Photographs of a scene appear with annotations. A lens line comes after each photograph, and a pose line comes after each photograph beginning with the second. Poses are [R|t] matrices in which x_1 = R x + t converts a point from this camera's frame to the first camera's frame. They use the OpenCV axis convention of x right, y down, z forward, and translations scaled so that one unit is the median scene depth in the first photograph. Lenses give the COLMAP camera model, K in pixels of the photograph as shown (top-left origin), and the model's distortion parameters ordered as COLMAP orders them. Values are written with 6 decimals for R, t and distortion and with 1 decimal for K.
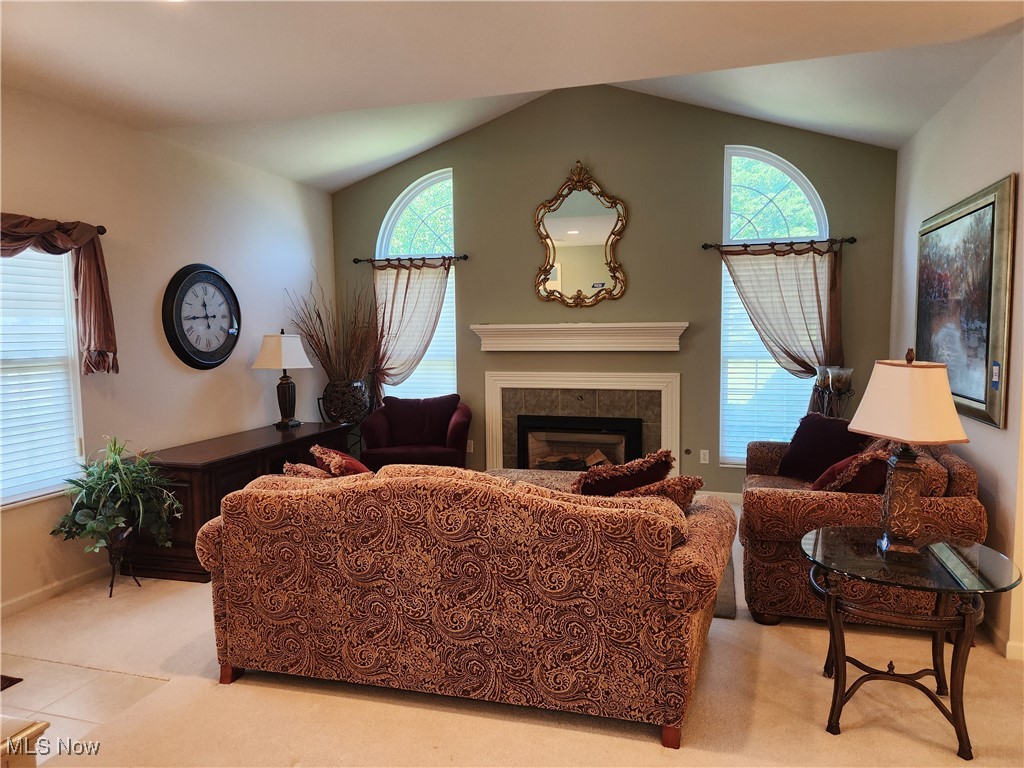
lens RADIAL K [[687.0, 0, 527.7], [0, 687.0, 389.7], [0, 0, 1]] dist [0.077314, -0.069109]
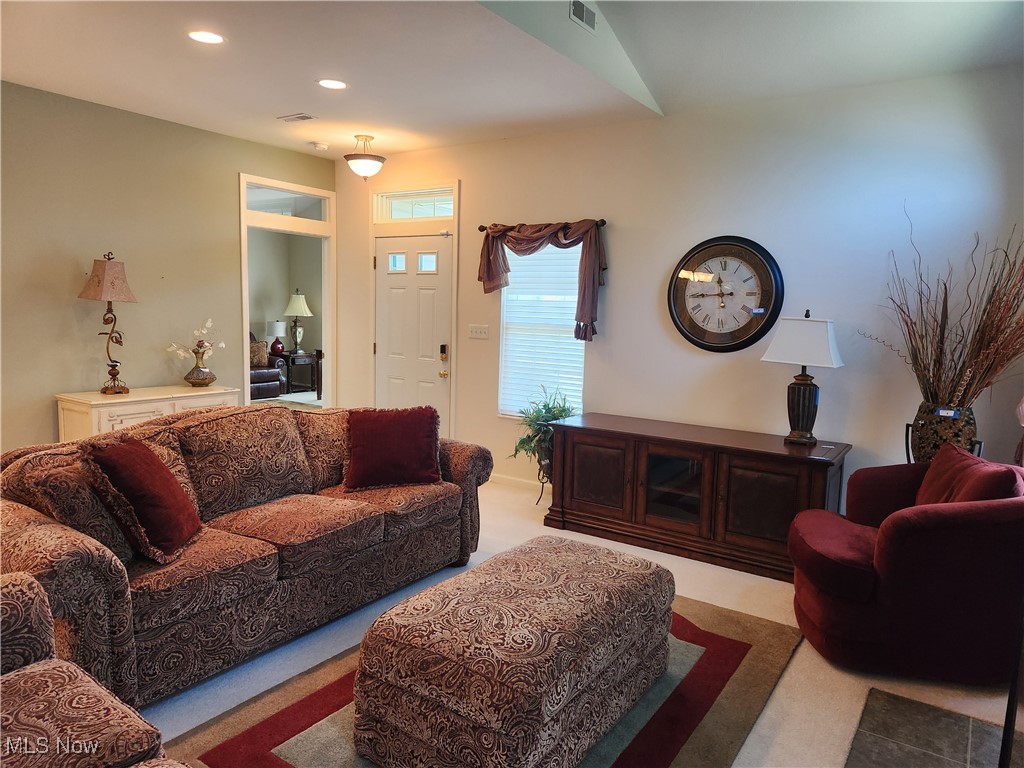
lens RADIAL K [[687.0, 0, 527.7], [0, 687.0, 389.7], [0, 0, 1]] dist [0.077314, -0.069109]
pose [[-0.308909, 0.115303, -0.944076, 0.482298], [-0.111197, 0.981438, 0.156251, -0.095615], [0.944569, 0.153246, -0.290354, 1.042134]]
